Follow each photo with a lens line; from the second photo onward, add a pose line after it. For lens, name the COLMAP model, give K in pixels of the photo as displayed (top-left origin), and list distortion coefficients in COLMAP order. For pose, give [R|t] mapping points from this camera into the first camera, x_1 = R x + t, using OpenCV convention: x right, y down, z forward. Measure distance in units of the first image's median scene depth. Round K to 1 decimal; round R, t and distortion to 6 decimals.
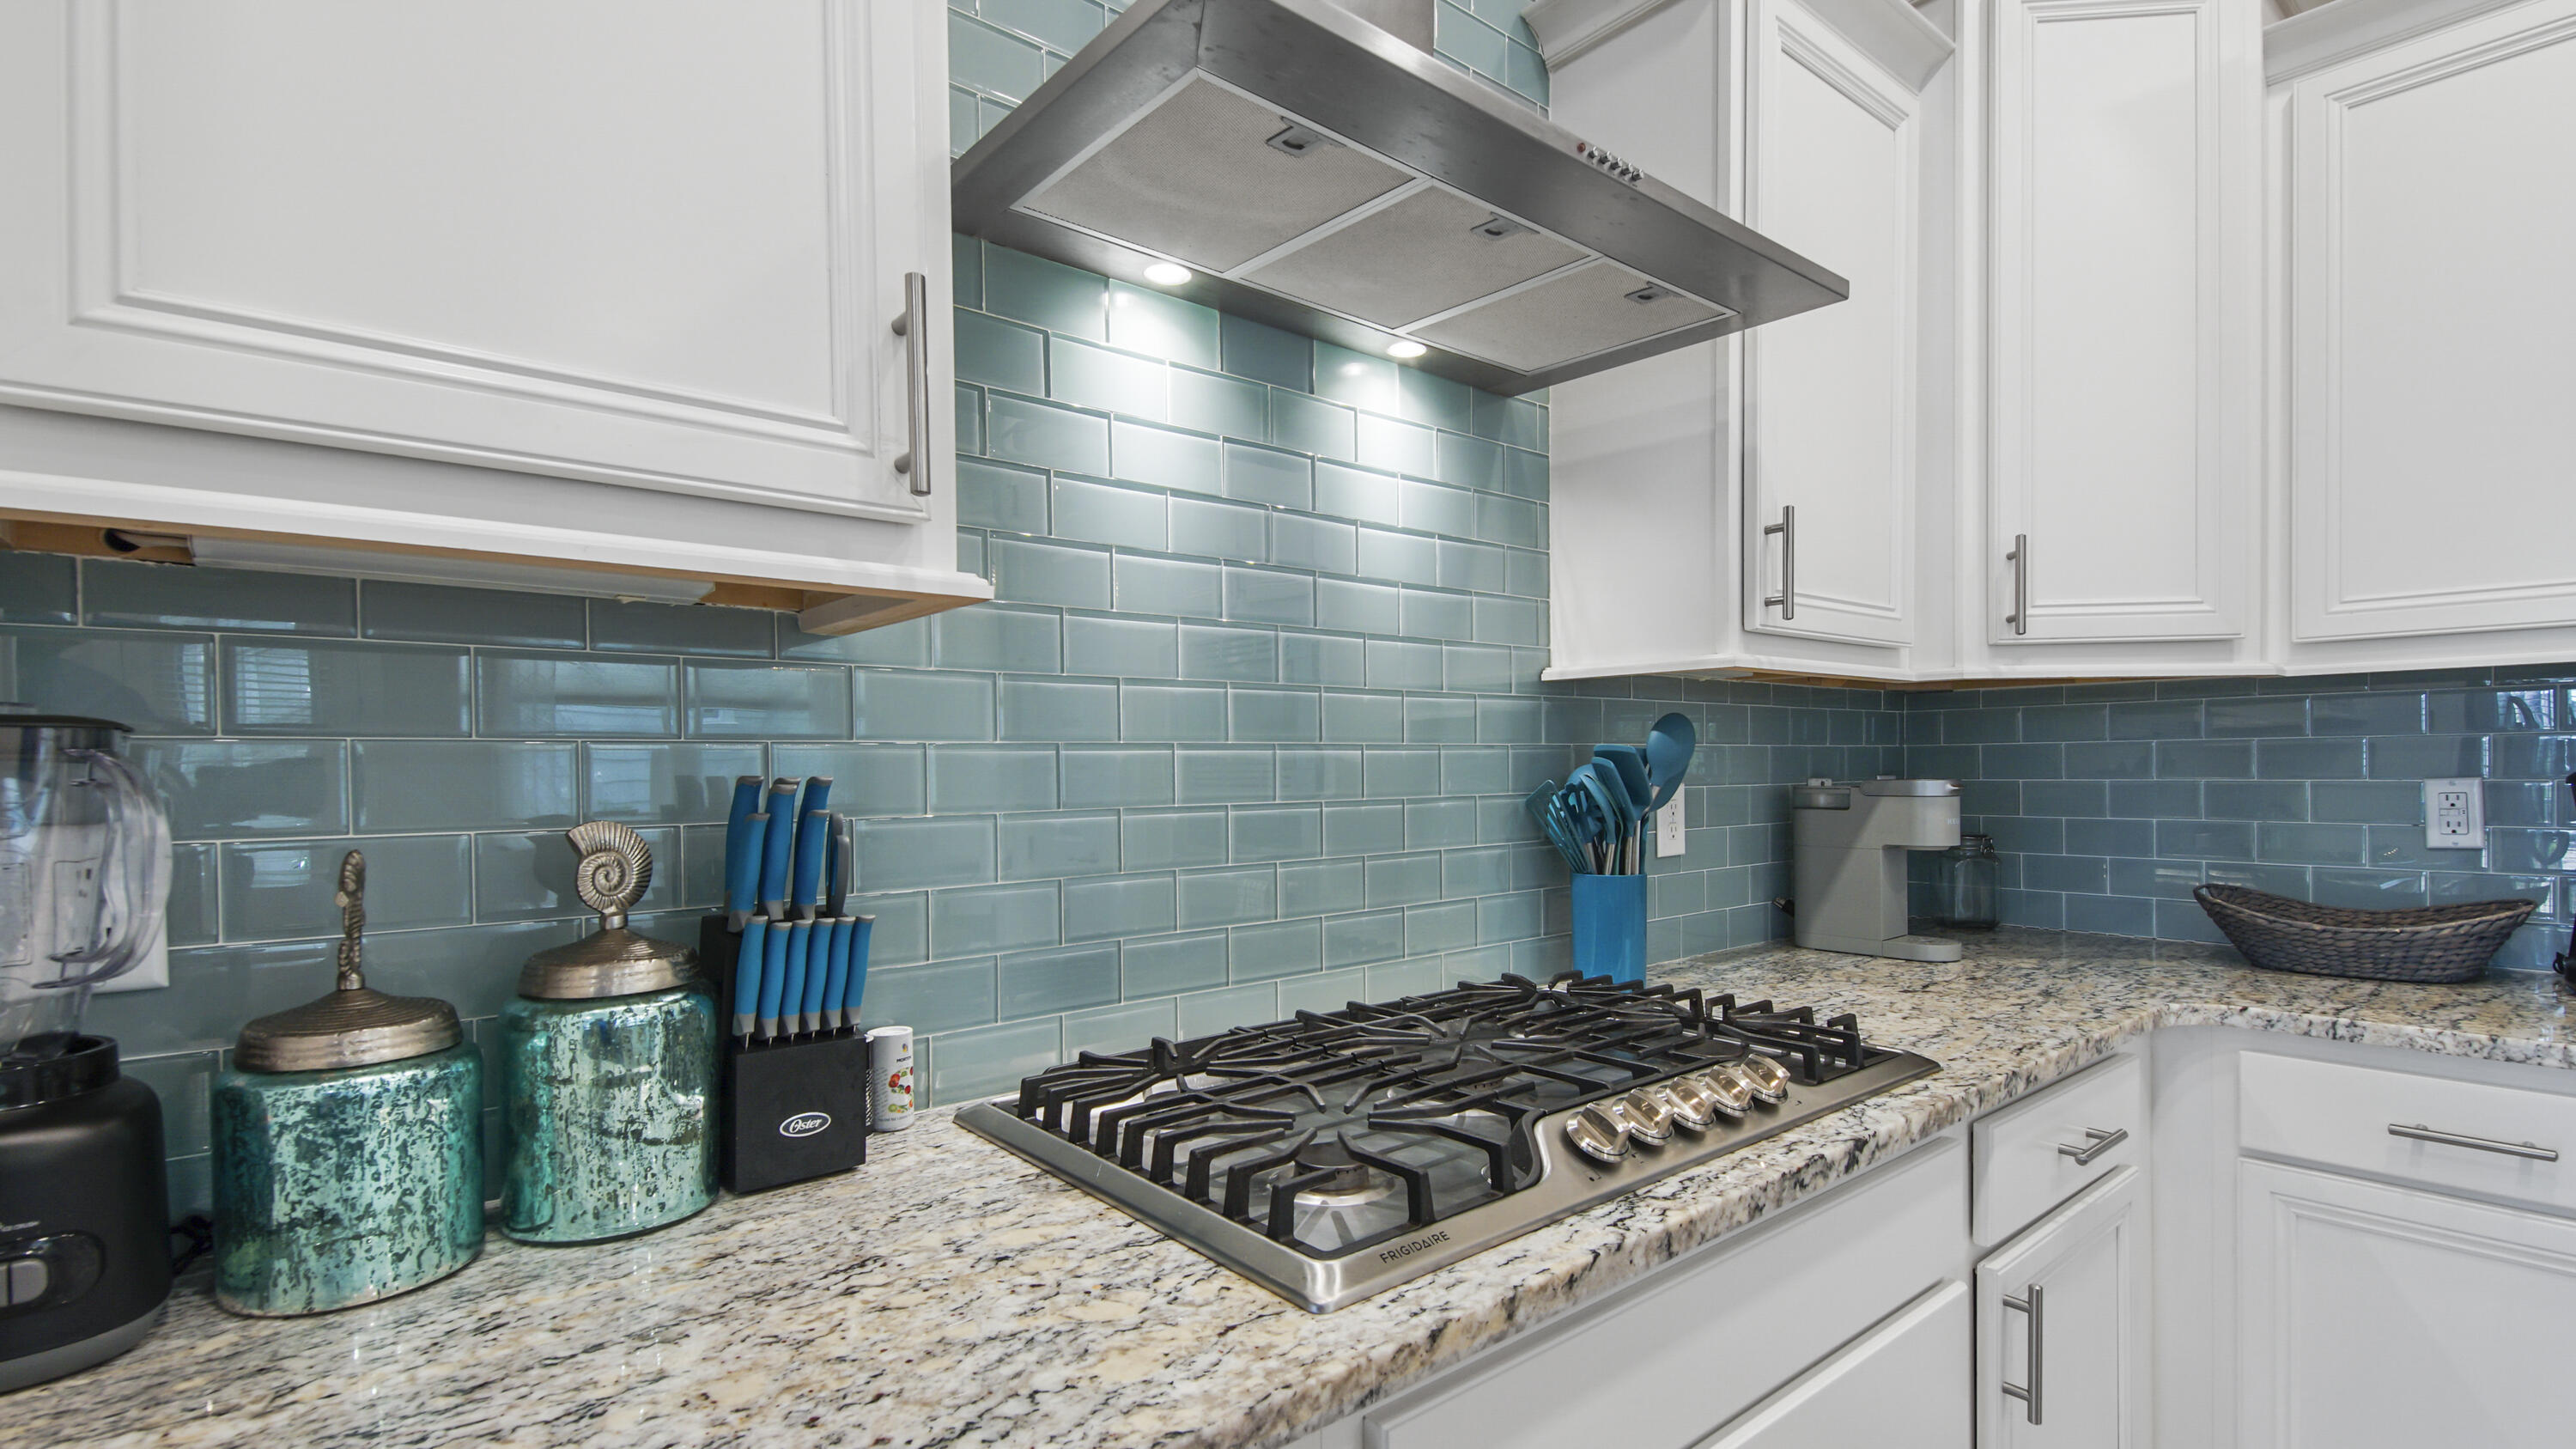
lens RADIAL K [[1210.6, 0, 1281.8], [0, 1210.6, 764.9], [0, 0, 1]] dist [0.035582, -0.022050]
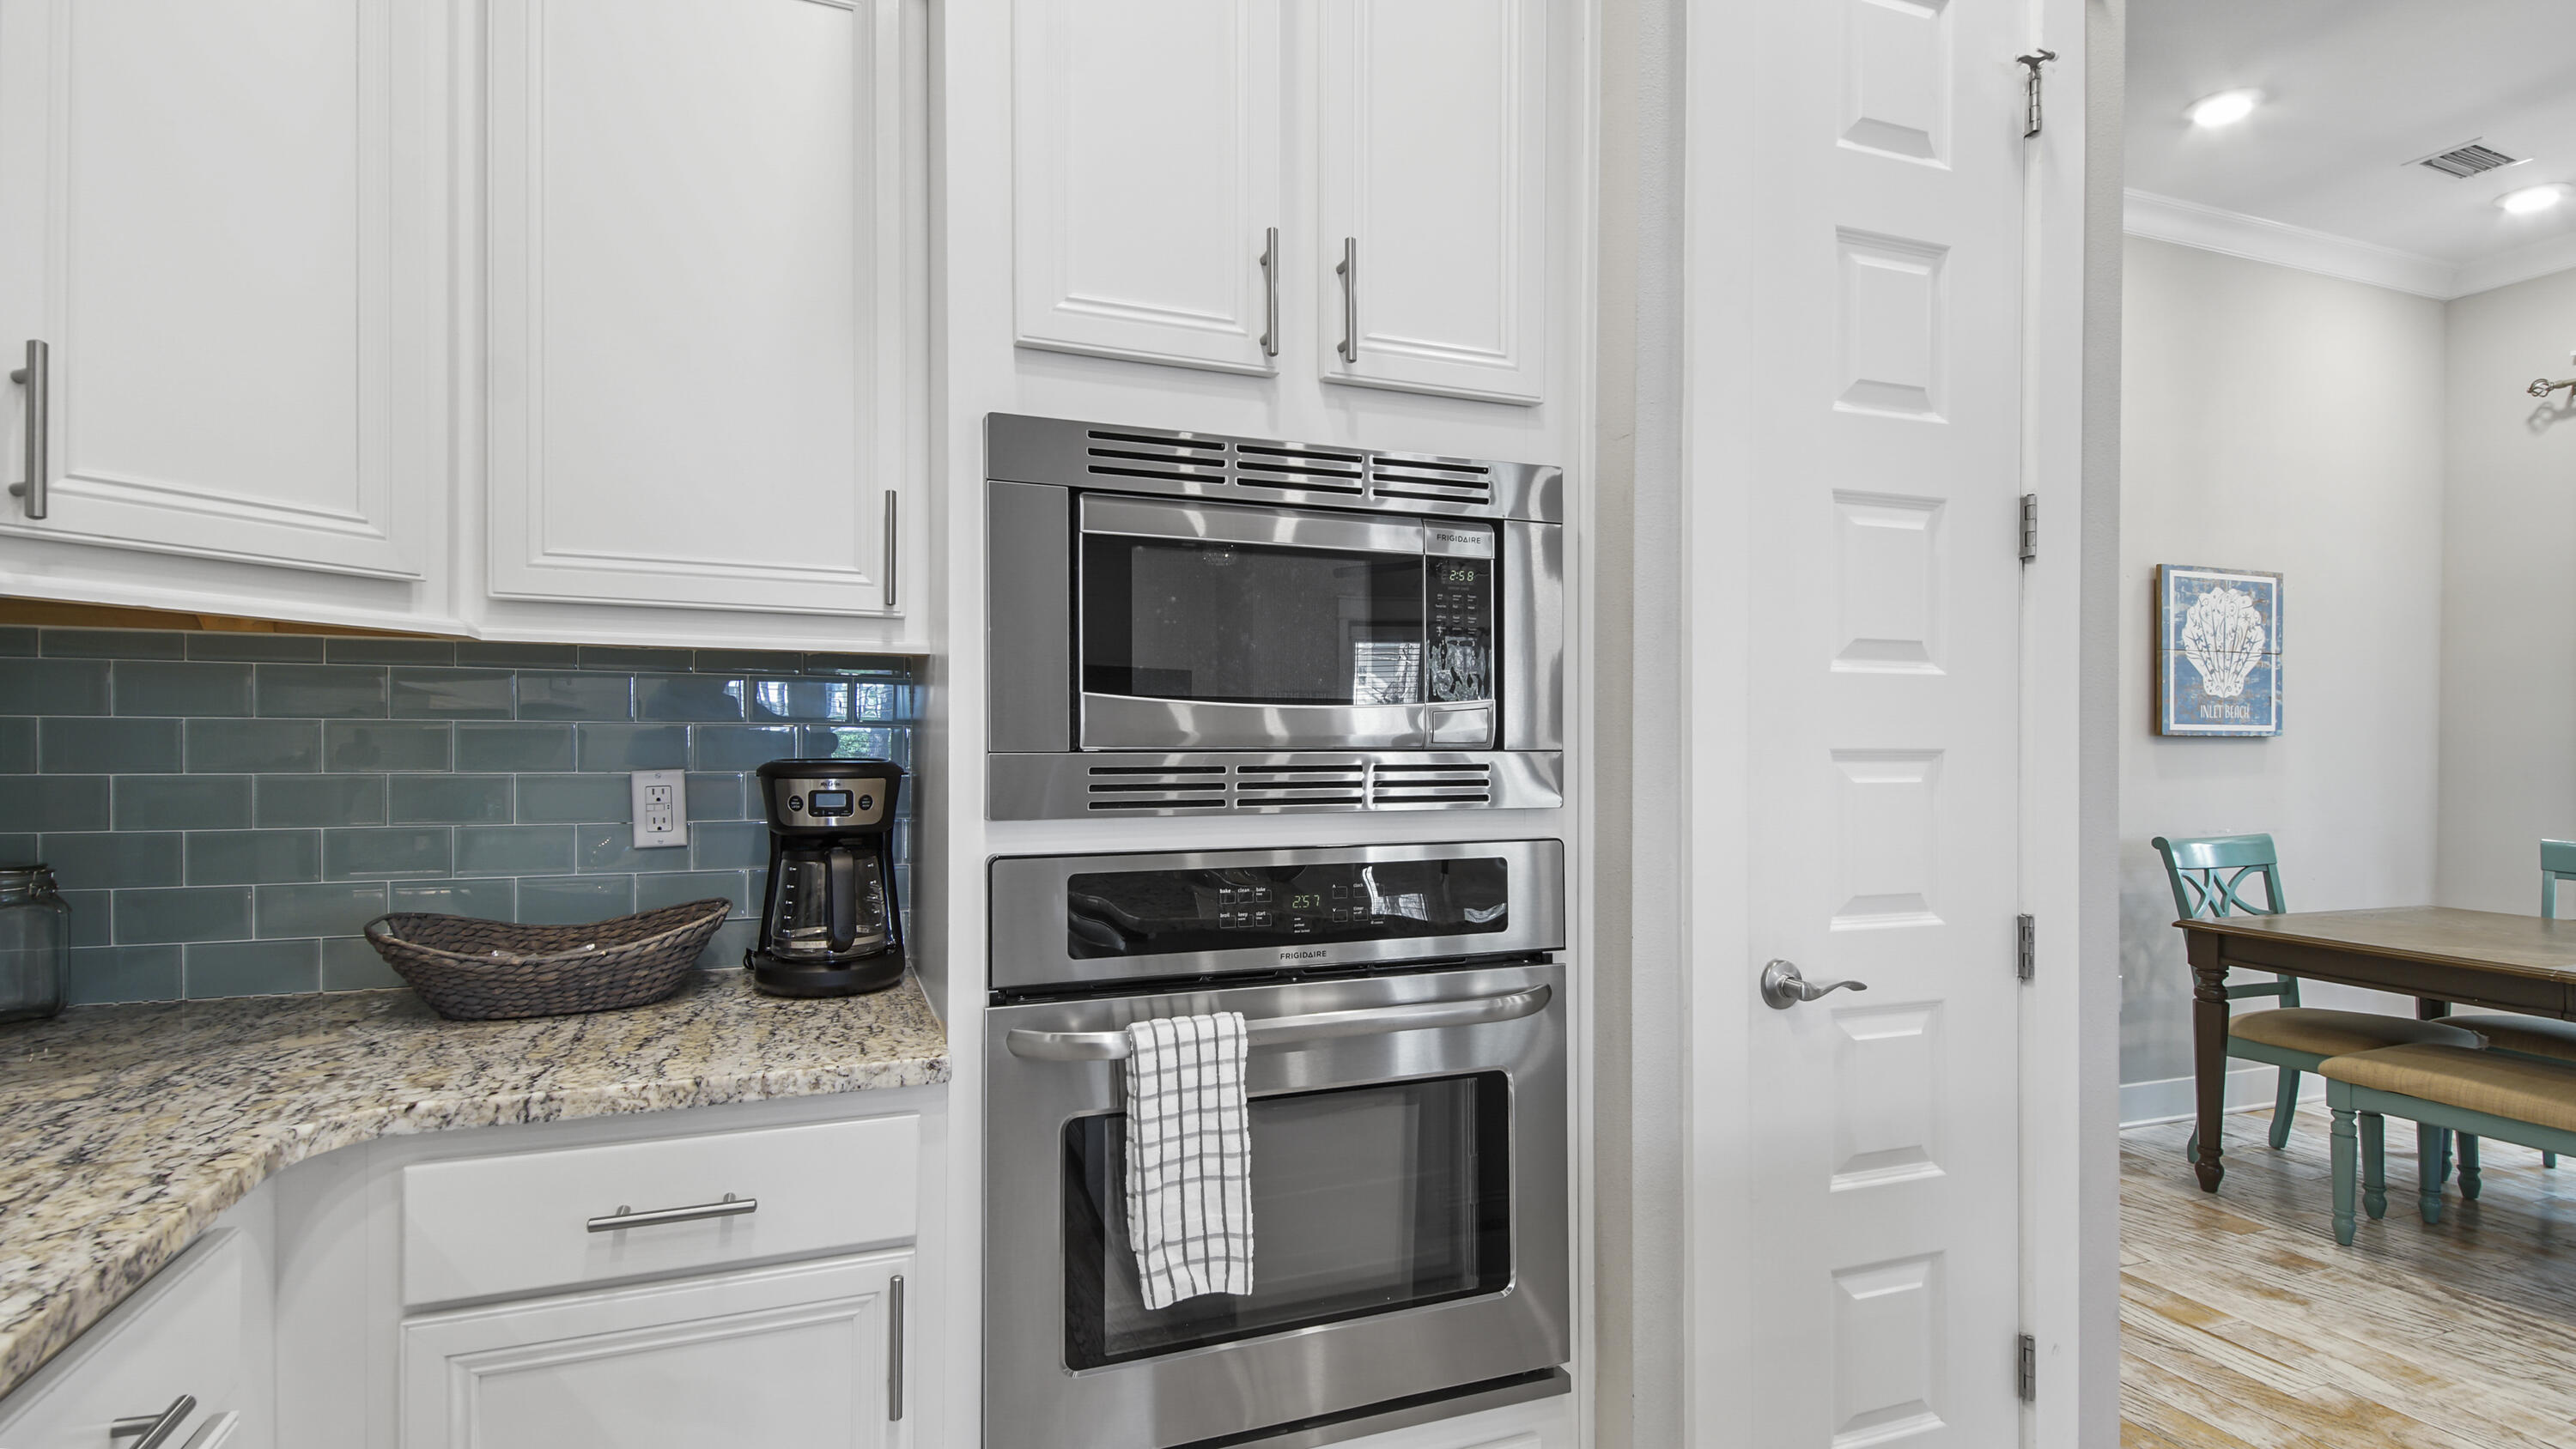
lens RADIAL K [[1210.2, 0, 1281.8], [0, 1210.2, 764.9], [0, 0, 1]] dist [0.035582, -0.022050]
pose [[0.328740, -0.002472, 0.944417, 0.274085], [-0.008055, 0.999953, 0.005422, -0.002278], [-0.944386, -0.009389, 0.328704, 0.290164]]
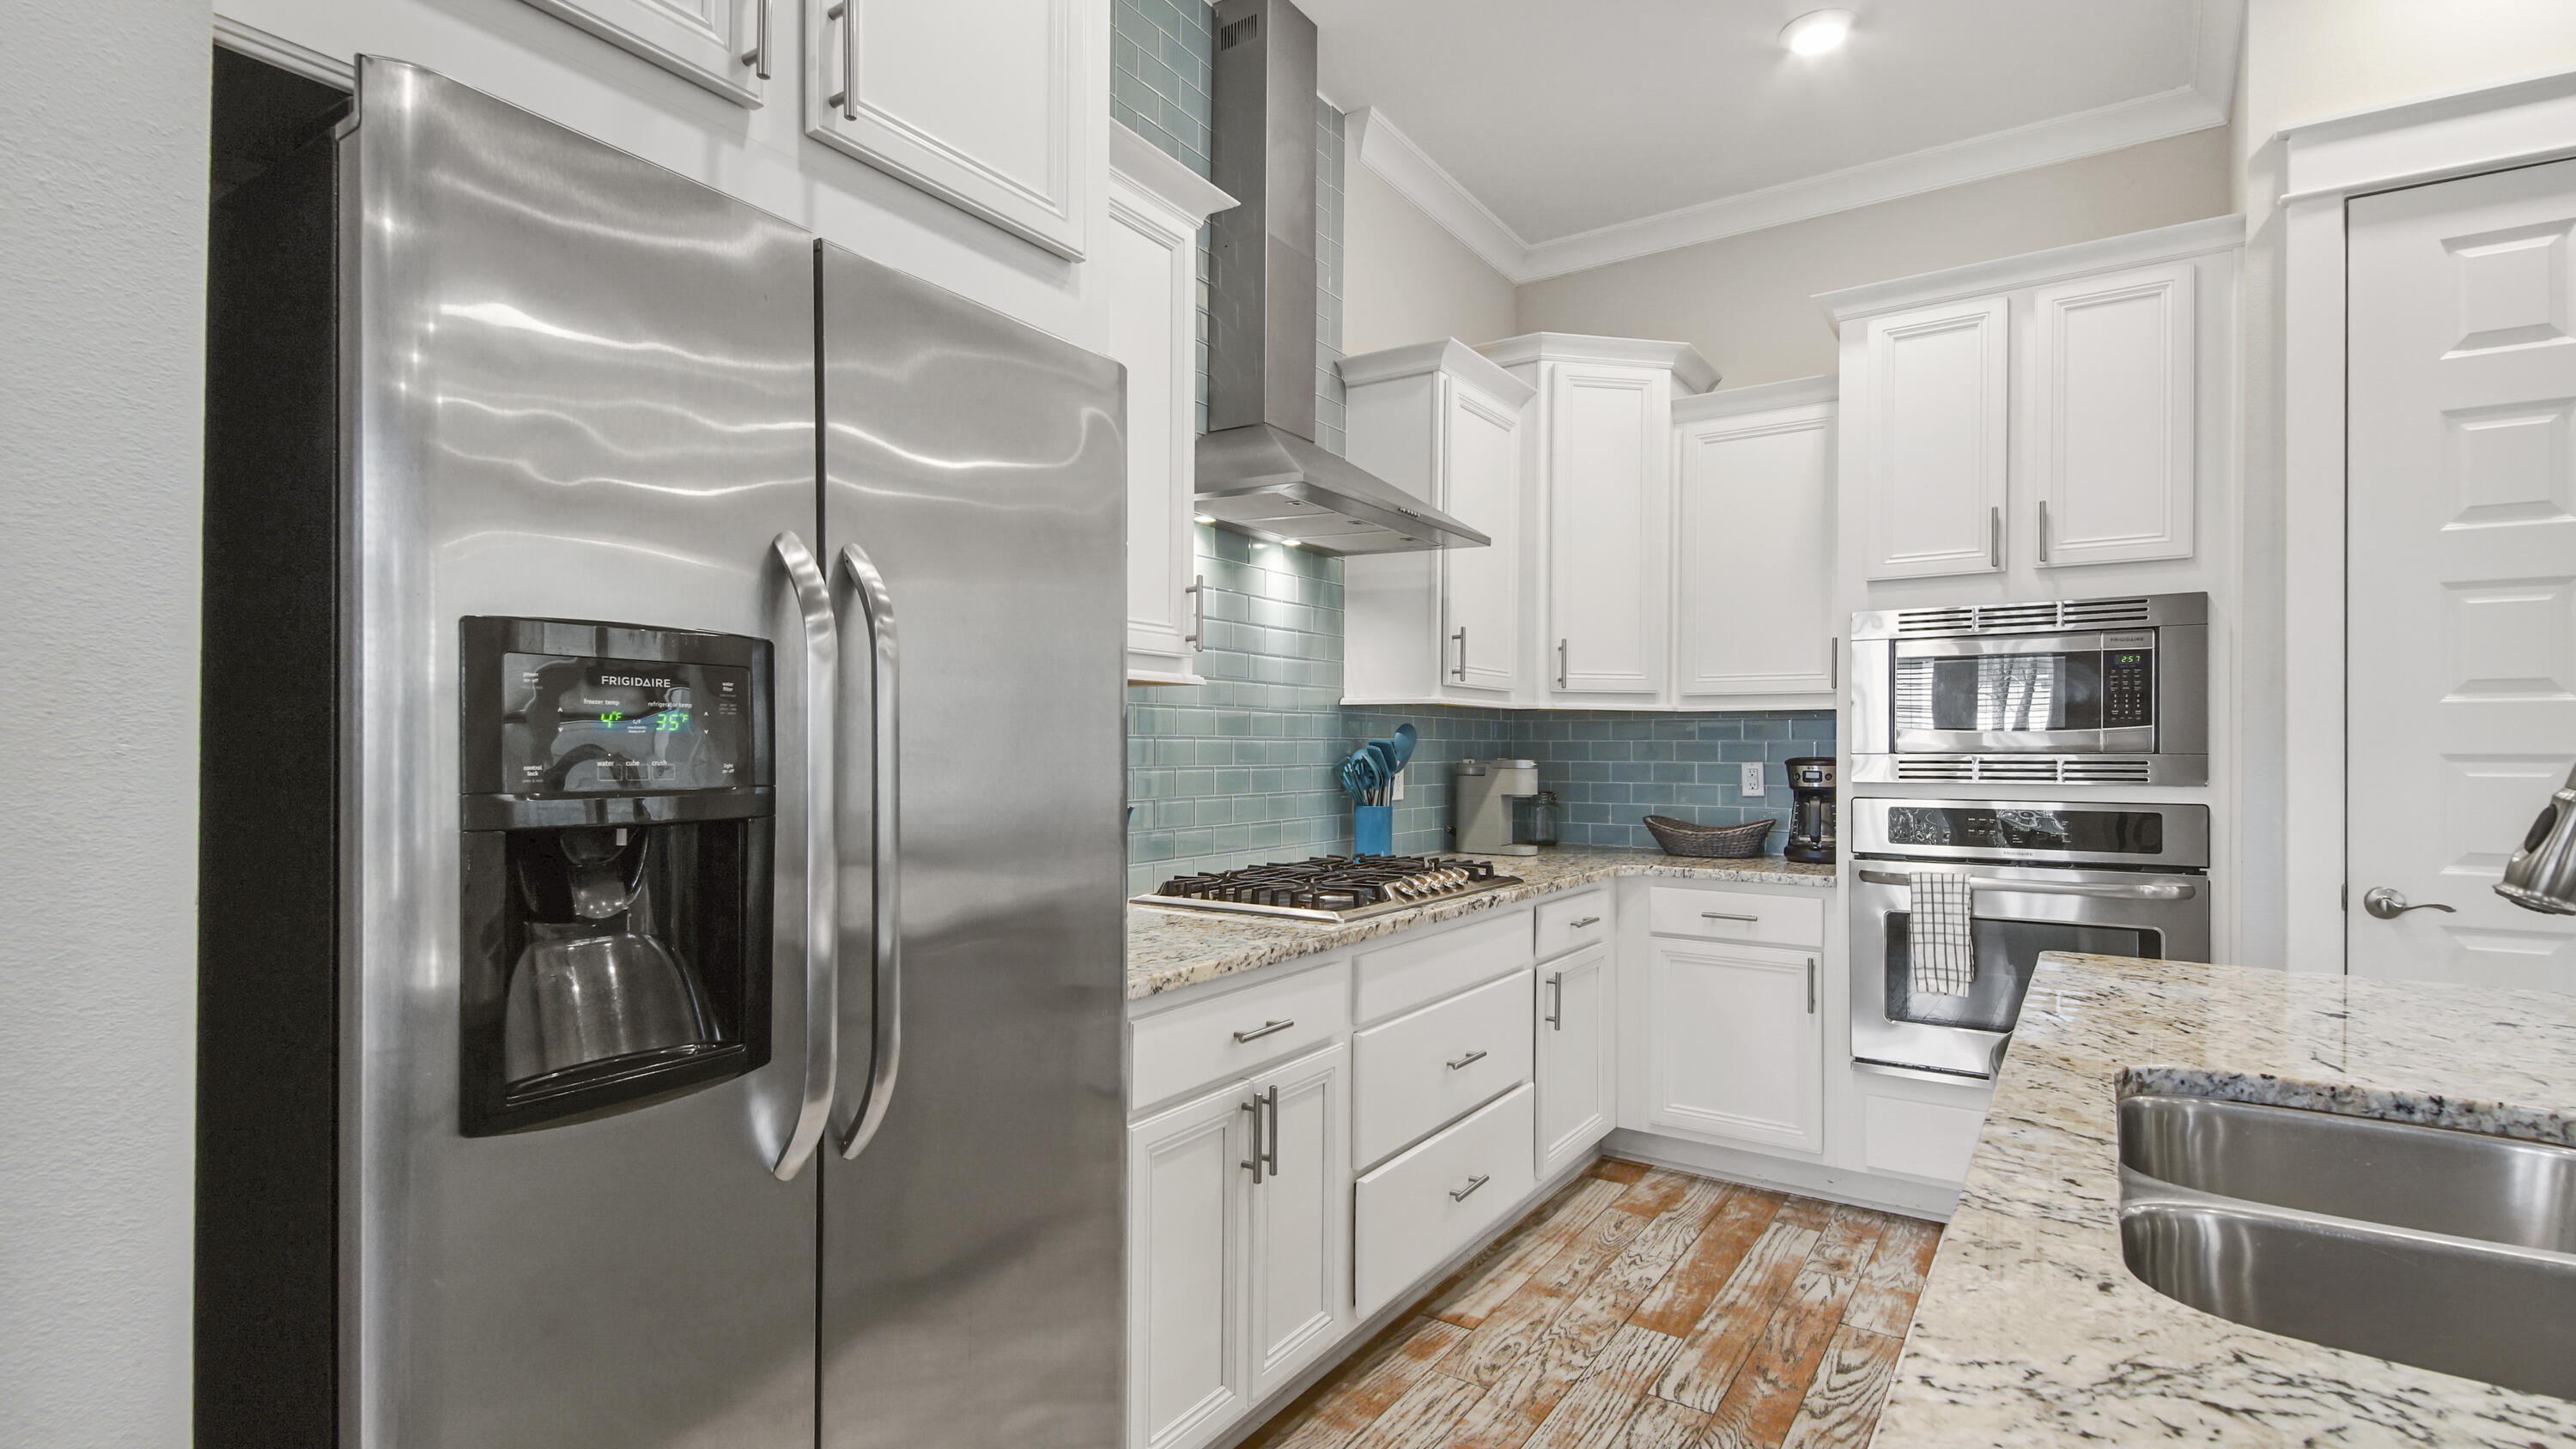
lens RADIAL K [[1196.1, 0, 1288.0], [0, 1196.1, 724.5], [0, 0, 1]] dist [-0.000093, -0.000063]
pose [[0.959042, 0.019946, 0.282562, -0.397132], [-0.014441, 0.999663, -0.021554, 0.002874], [-0.282897, 0.016591, 0.959007, -0.779301]]
